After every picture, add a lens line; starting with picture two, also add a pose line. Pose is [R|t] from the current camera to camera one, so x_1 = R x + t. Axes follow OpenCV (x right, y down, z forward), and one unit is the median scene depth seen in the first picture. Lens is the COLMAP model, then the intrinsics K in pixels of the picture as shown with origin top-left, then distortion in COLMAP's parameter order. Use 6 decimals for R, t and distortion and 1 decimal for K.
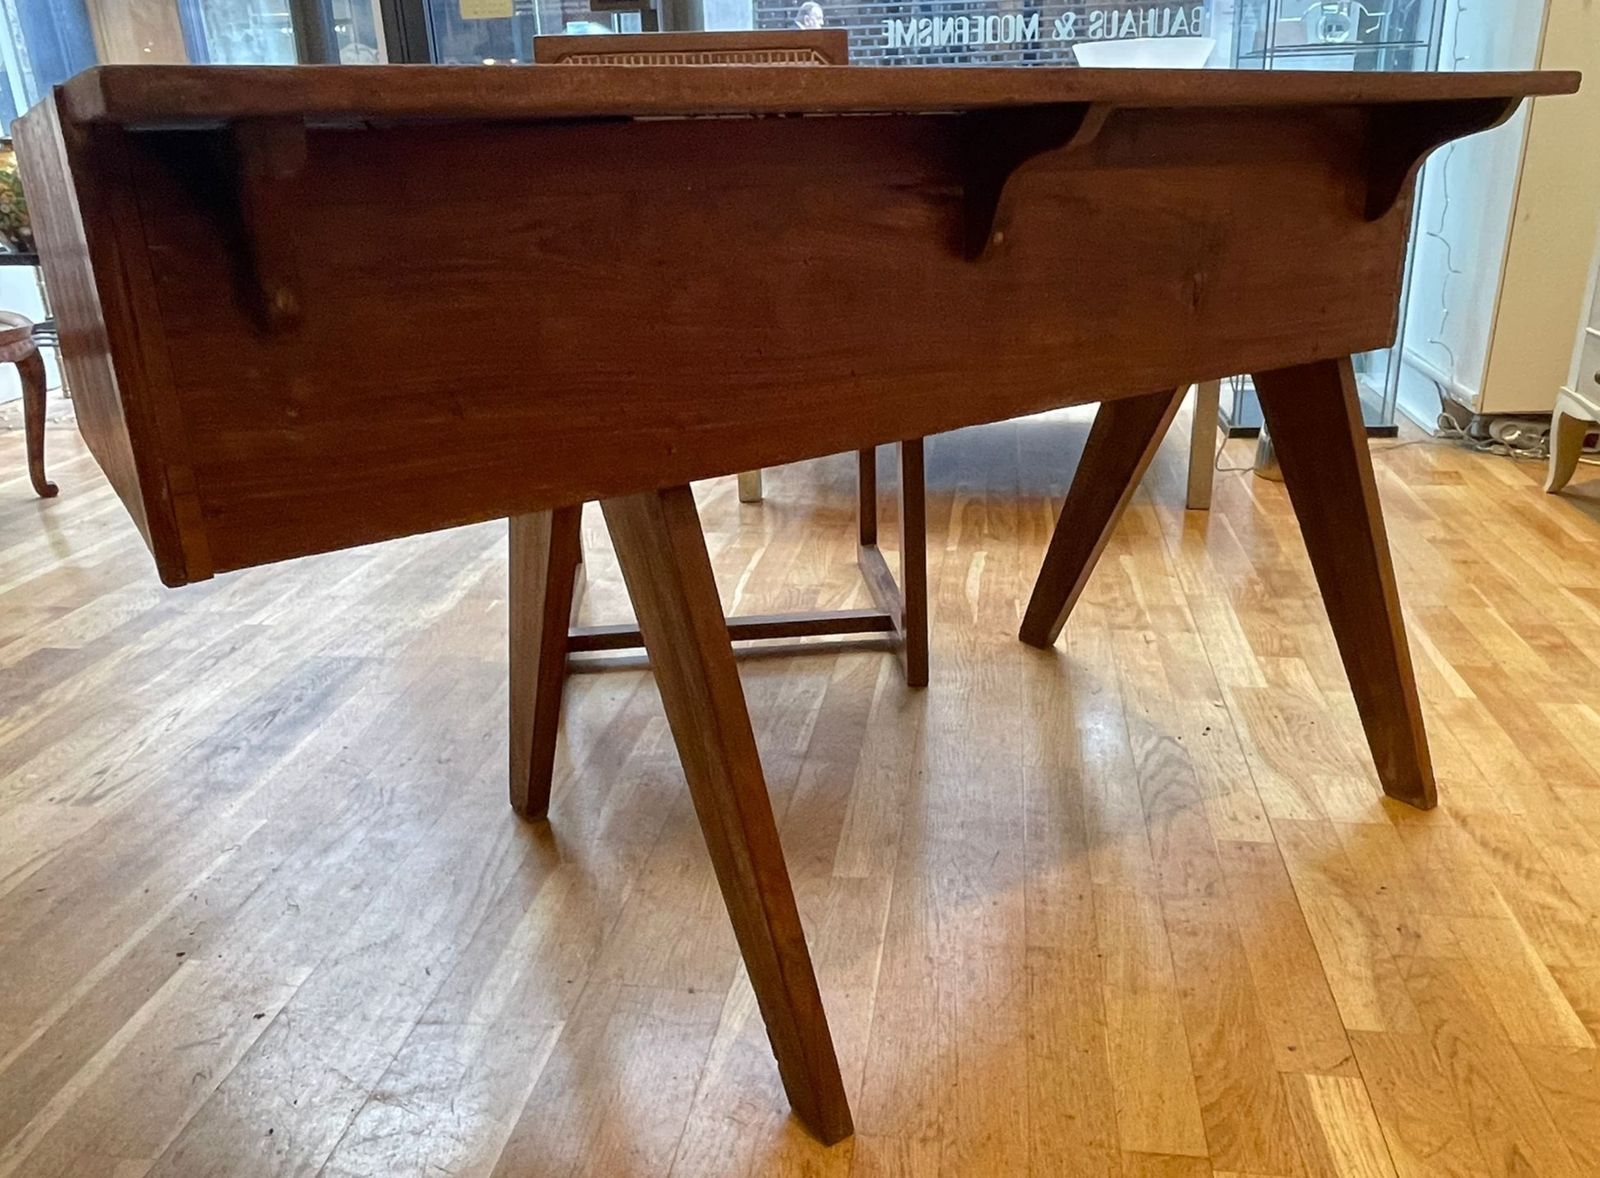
lens RADIAL K [[1264.6, 0, 800.0], [0, 1264.6, 589.0], [0, 0, 1]] dist [0.010619, -0.038301]
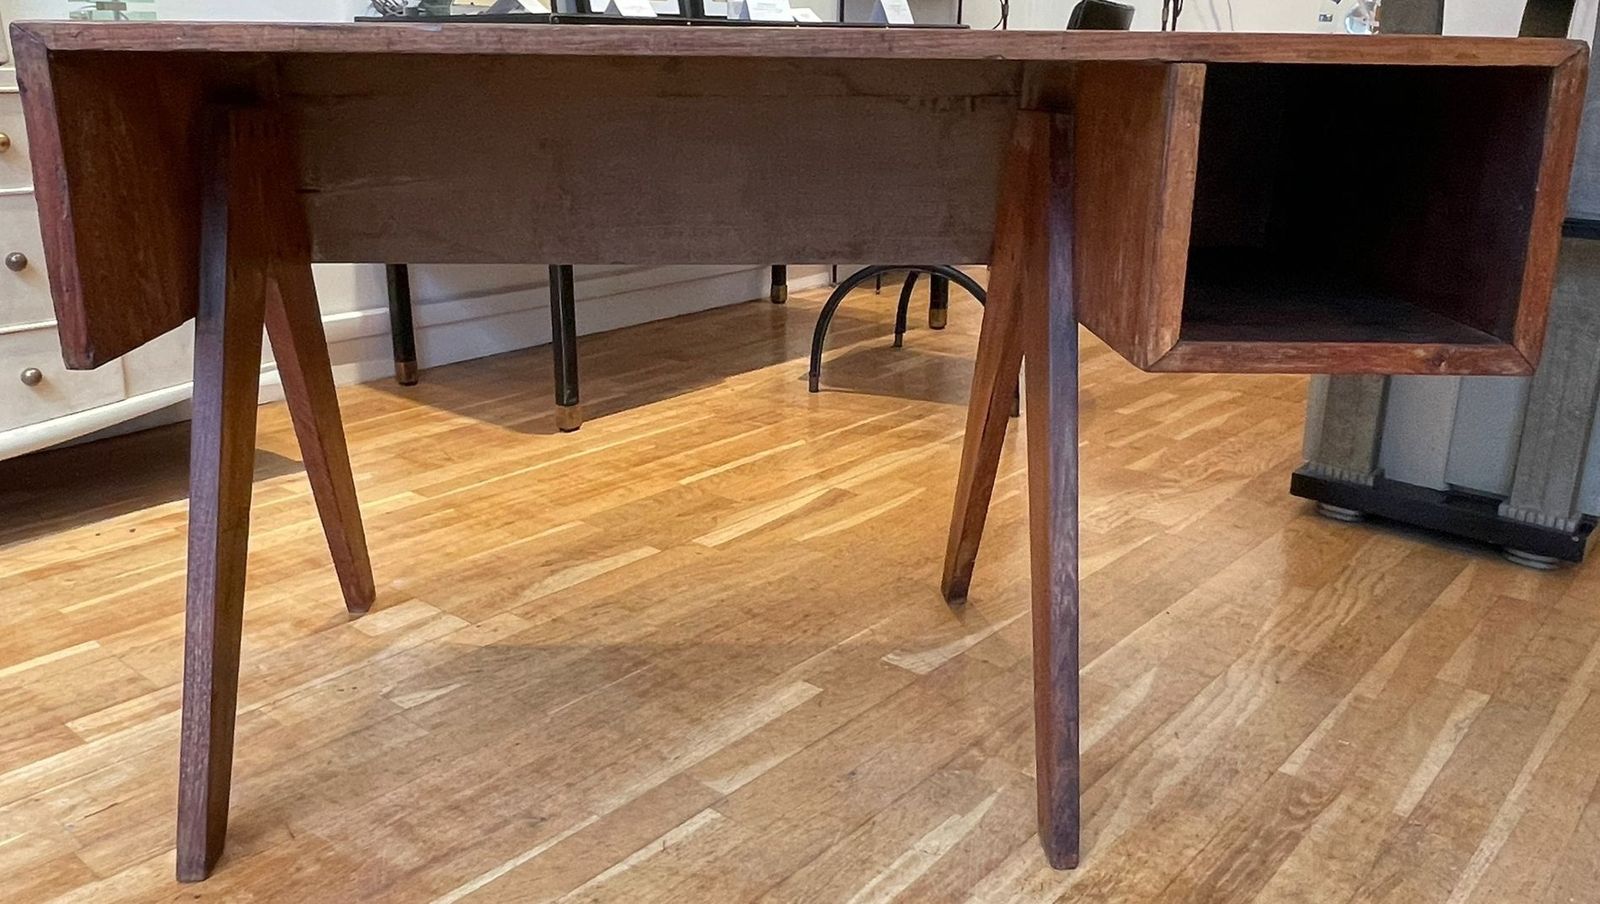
lens RADIAL K [[1258.9, 0, 788.0], [0, 1258.9, 444.8], [0, 0, 1]] dist [0.012543, -0.032778]
pose [[-0.853035, -0.134729, 0.504162, -0.502351], [0.192188, 0.817090, 0.543533, -0.594609], [-0.485176, 0.560546, -0.671113, 1.681047]]
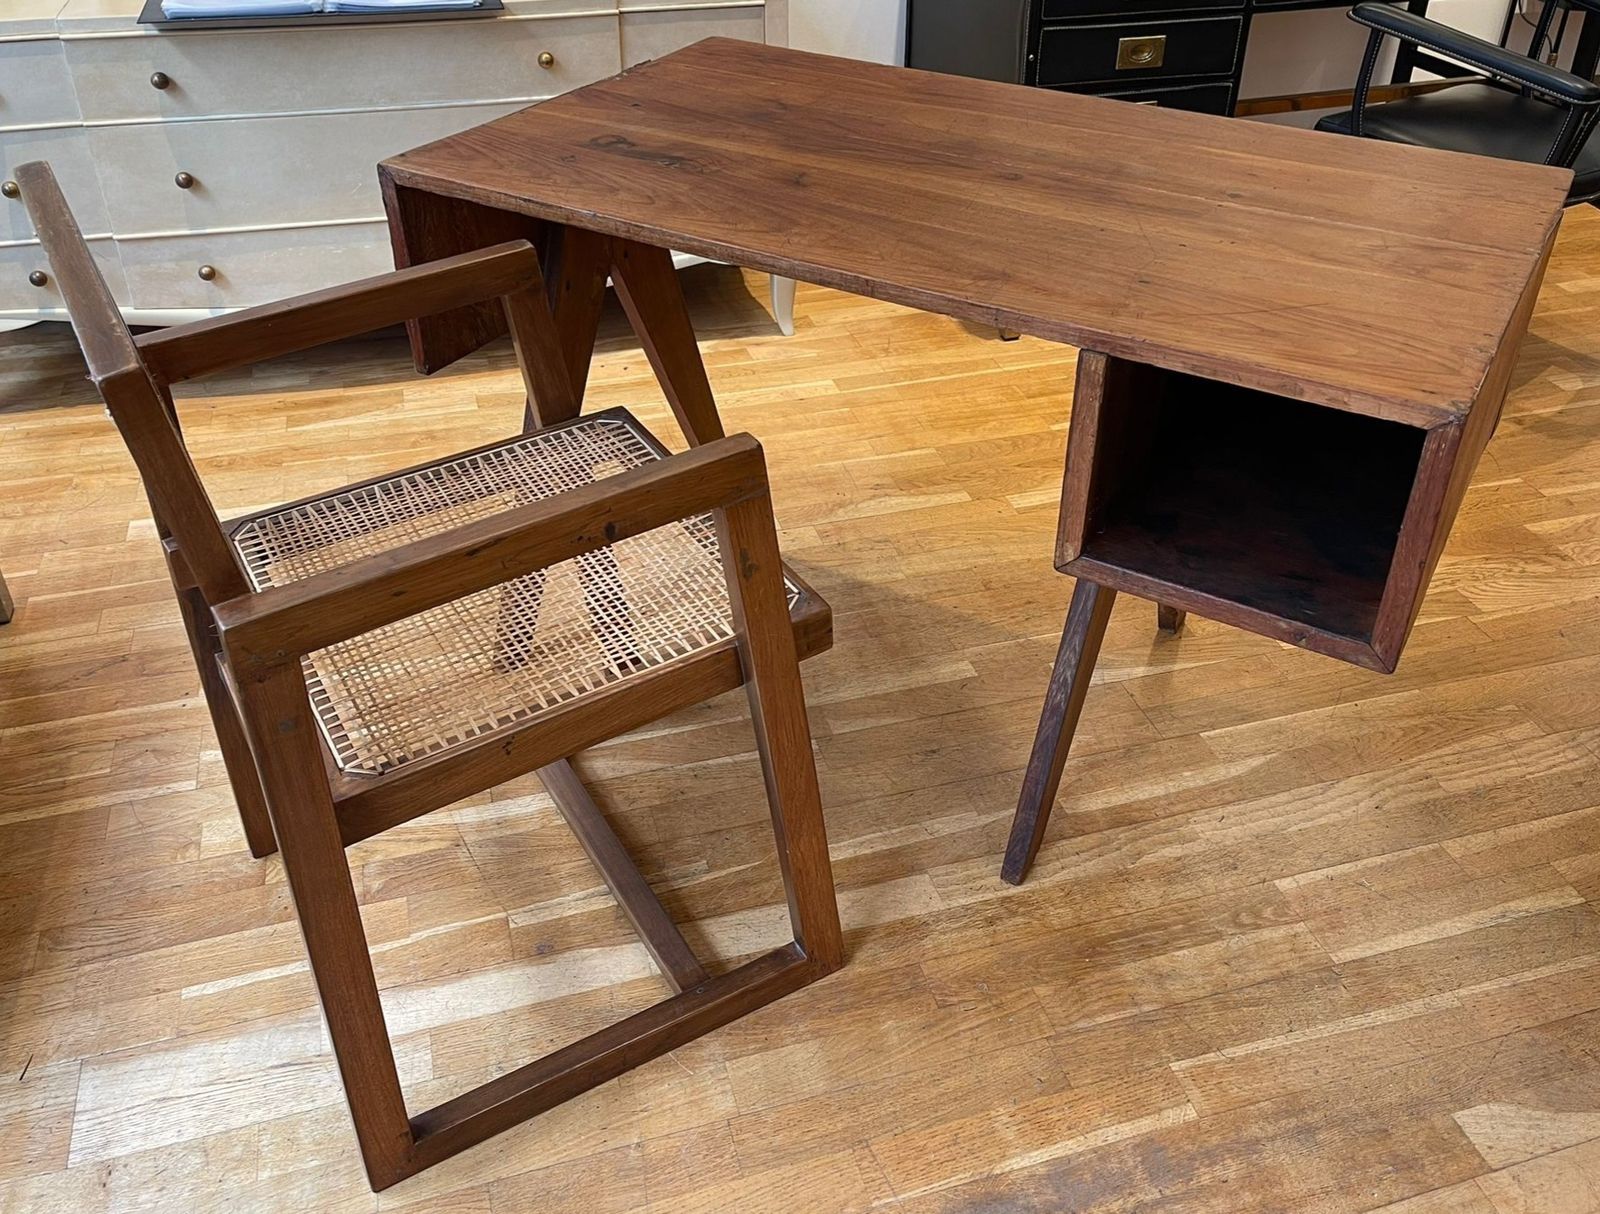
lens RADIAL K [[1358.6, 0, 839.8], [0, 1358.6, 608.1], [0, 0, 1]] dist [0.031852, -0.008575]
pose [[-0.447935, -0.503257, 0.738977, -1.000208], [0.303750, 0.691712, 0.655188, -0.876289], [-0.840887, 0.517945, -0.156977, 1.344602]]
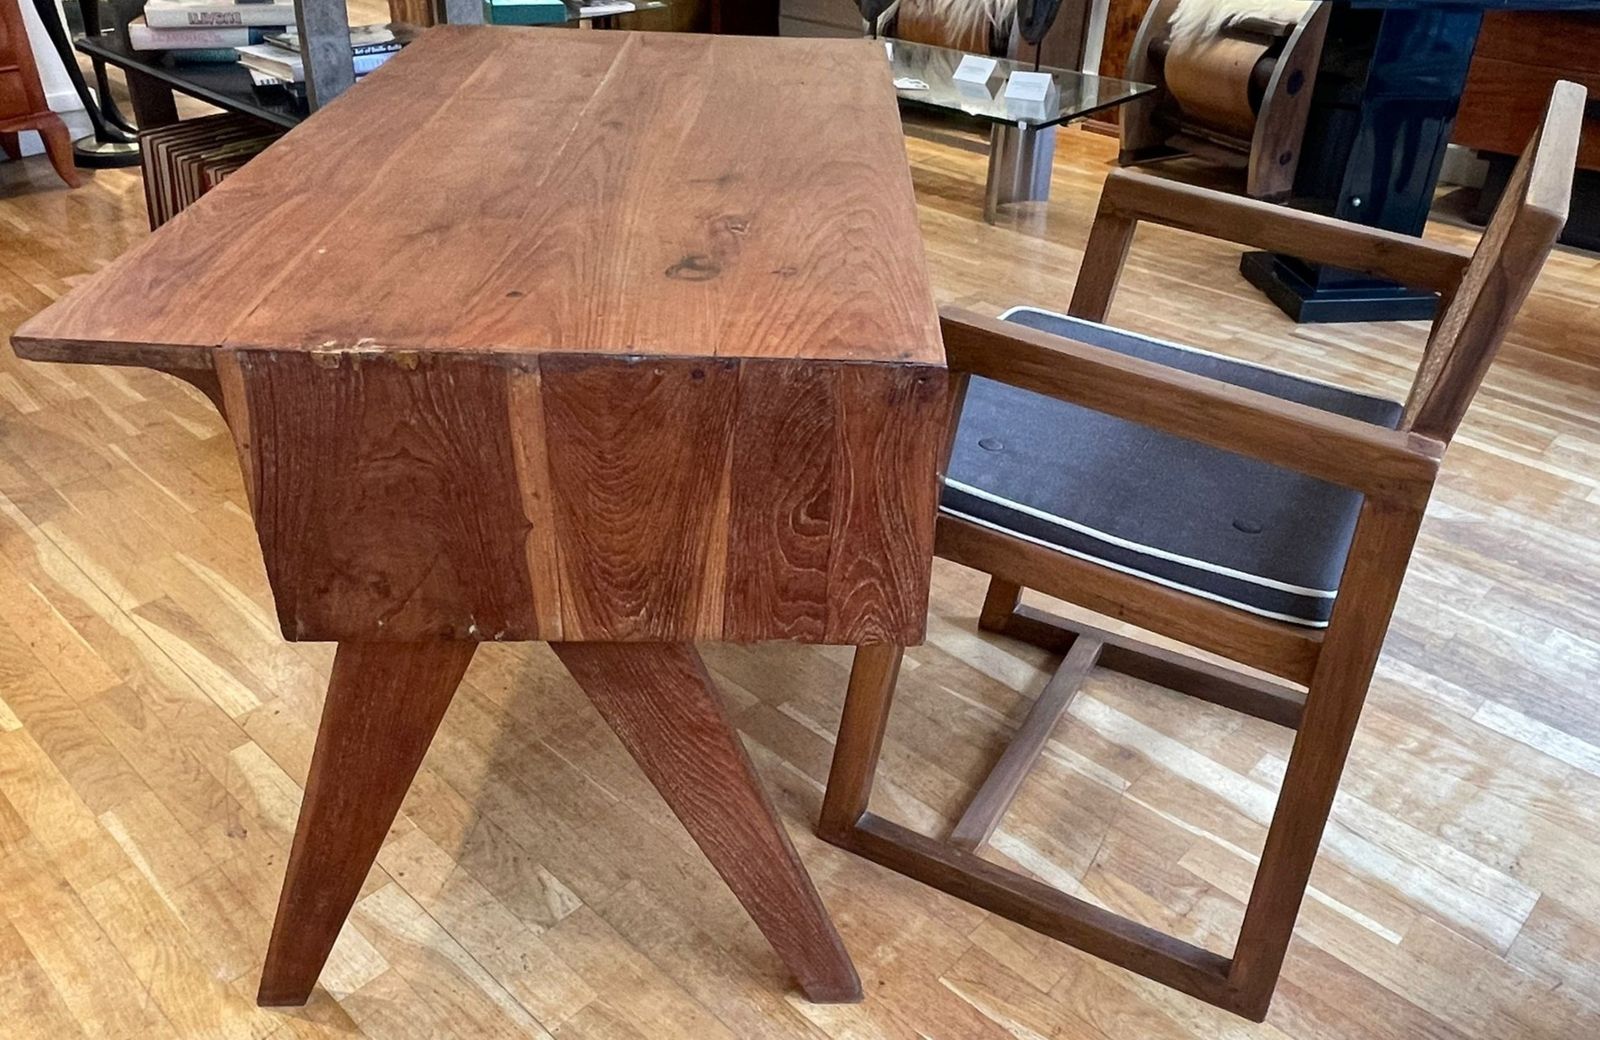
lens RADIAL K [[1214.1, 0, 802.4], [0, 1214.1, 589.4], [0, 0, 1]] dist [0.009689, 0.004839]
pose [[-0.566812, 0.483681, -0.666916, 0.794908], [-0.283985, 0.645191, 0.709283, -0.860187], [0.773354, 0.591424, -0.228343, 1.457385]]
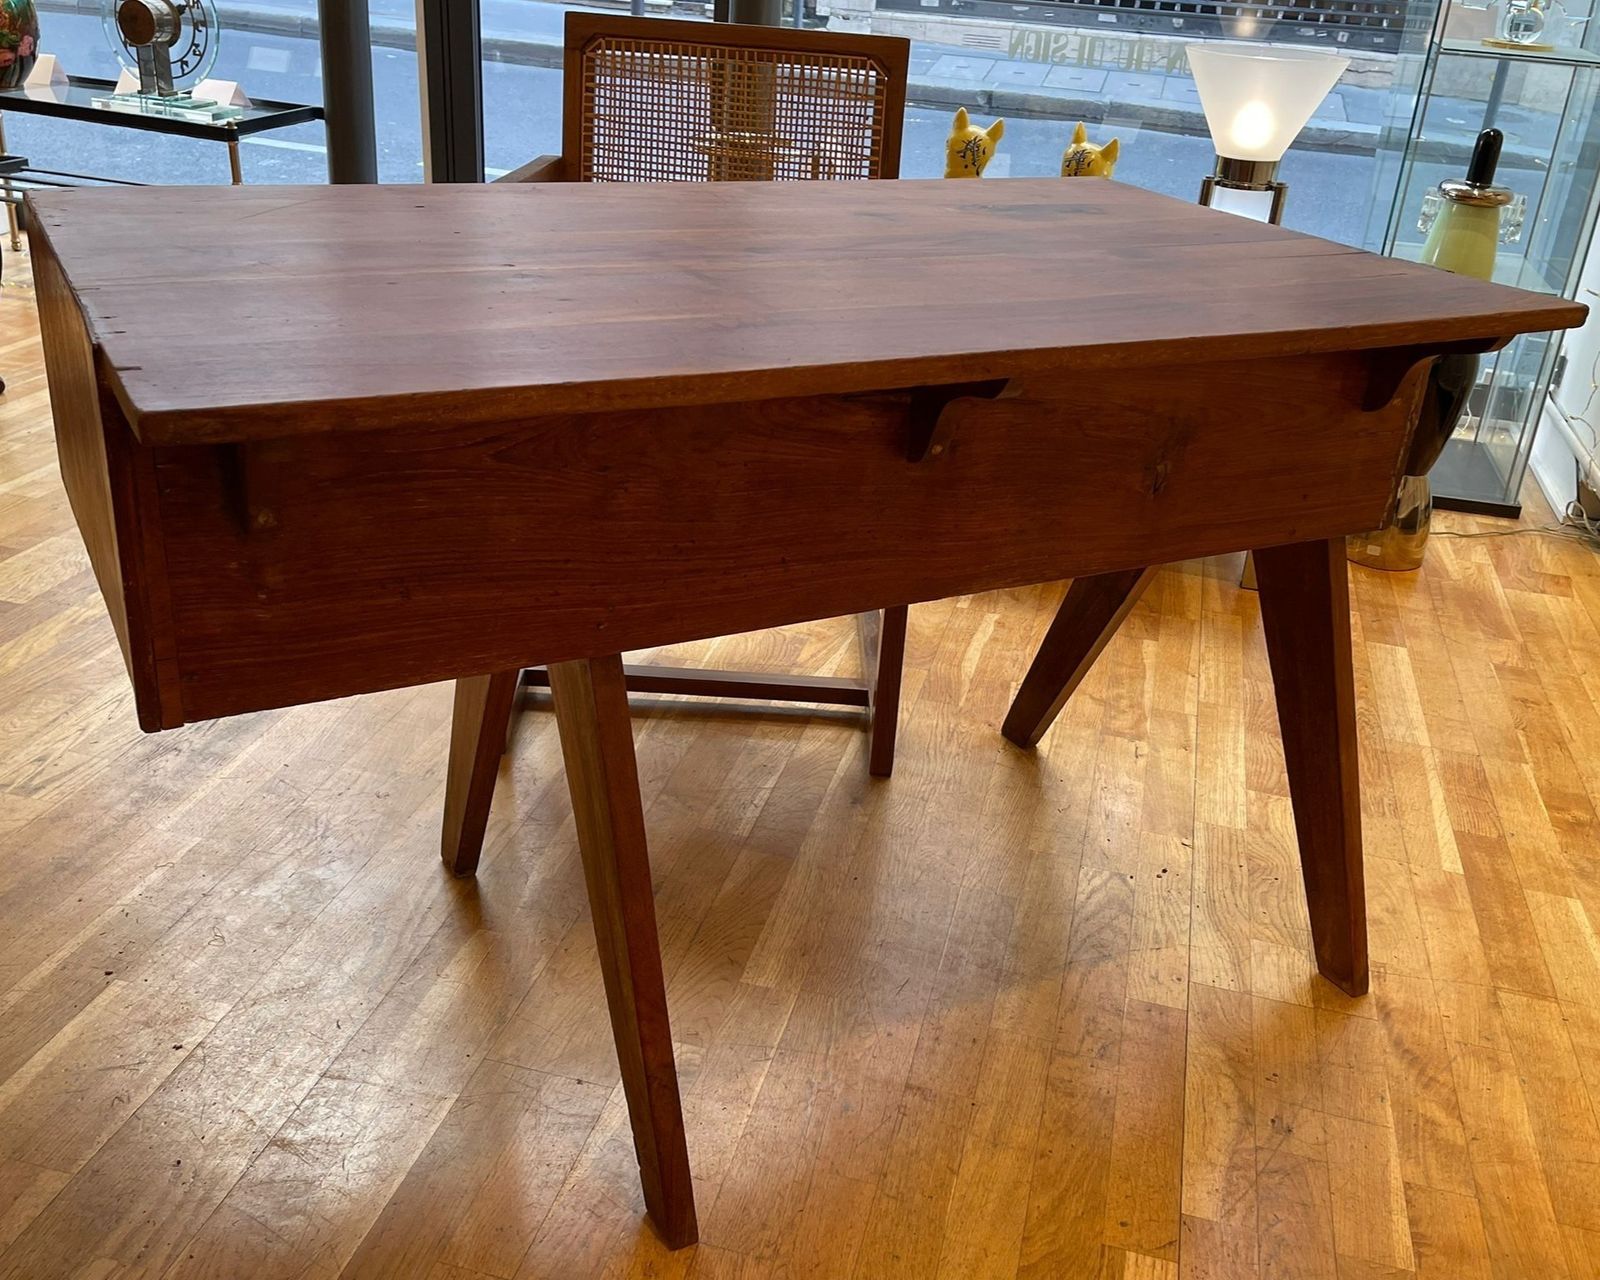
lens RADIAL K [[1576.5, 0, 785.6], [0, 1576.5, 630.9], [0, 0, 1]] dist [0.010308, 0.028311]
pose [[0.990281, 0.131940, -0.044003, 0.081329], [-0.127861, 0.988117, 0.085297, -0.165959], [0.054734, -0.078842, 0.995383, -0.239703]]
